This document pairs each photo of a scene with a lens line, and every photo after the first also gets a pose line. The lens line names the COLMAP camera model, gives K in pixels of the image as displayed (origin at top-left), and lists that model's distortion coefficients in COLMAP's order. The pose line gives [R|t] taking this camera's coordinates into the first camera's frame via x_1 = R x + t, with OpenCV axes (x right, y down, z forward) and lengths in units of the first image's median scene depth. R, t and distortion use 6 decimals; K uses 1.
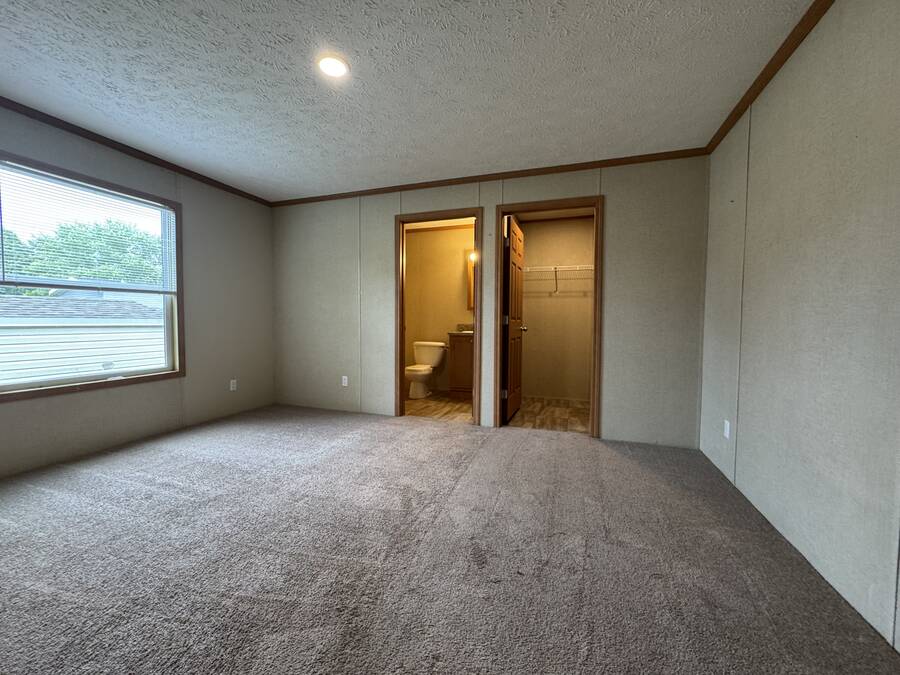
lens RADIAL K [[361.3, 0, 450.0], [0, 361.3, 337.5], [0, 0, 1]] dist [-0.003146, -0.000428]
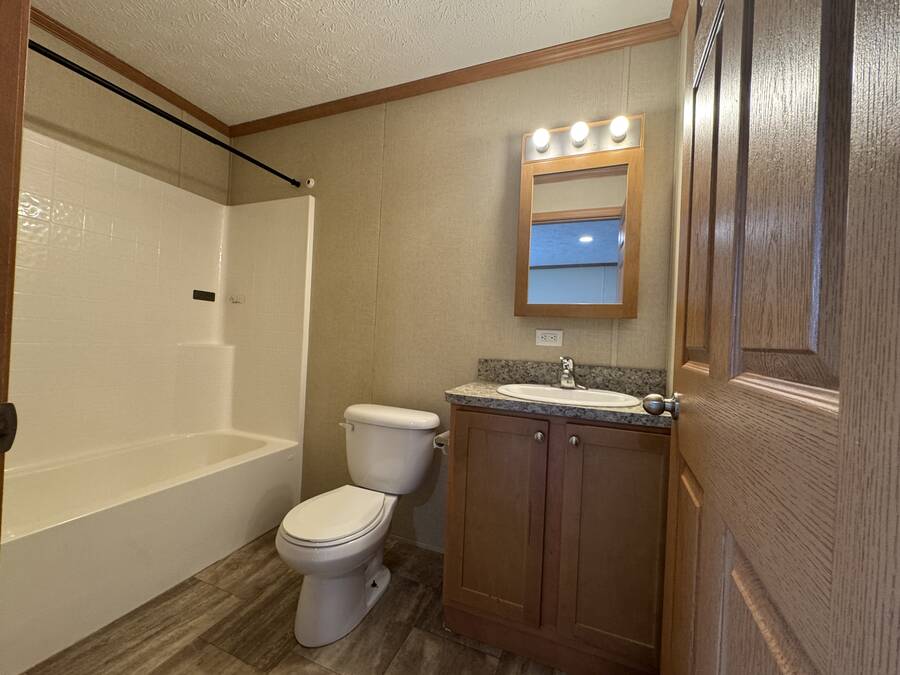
lens RADIAL K [[361.3, 0, 450.0], [0, 361.3, 337.5], [0, 0, 1]] dist [-0.003146, -0.000428]
pose [[0.997528, 0.039107, -0.058377, 0.011537], [-0.042112, 0.997801, -0.051180, -0.040056], [0.056247, 0.053512, 0.996982, 0.683074]]
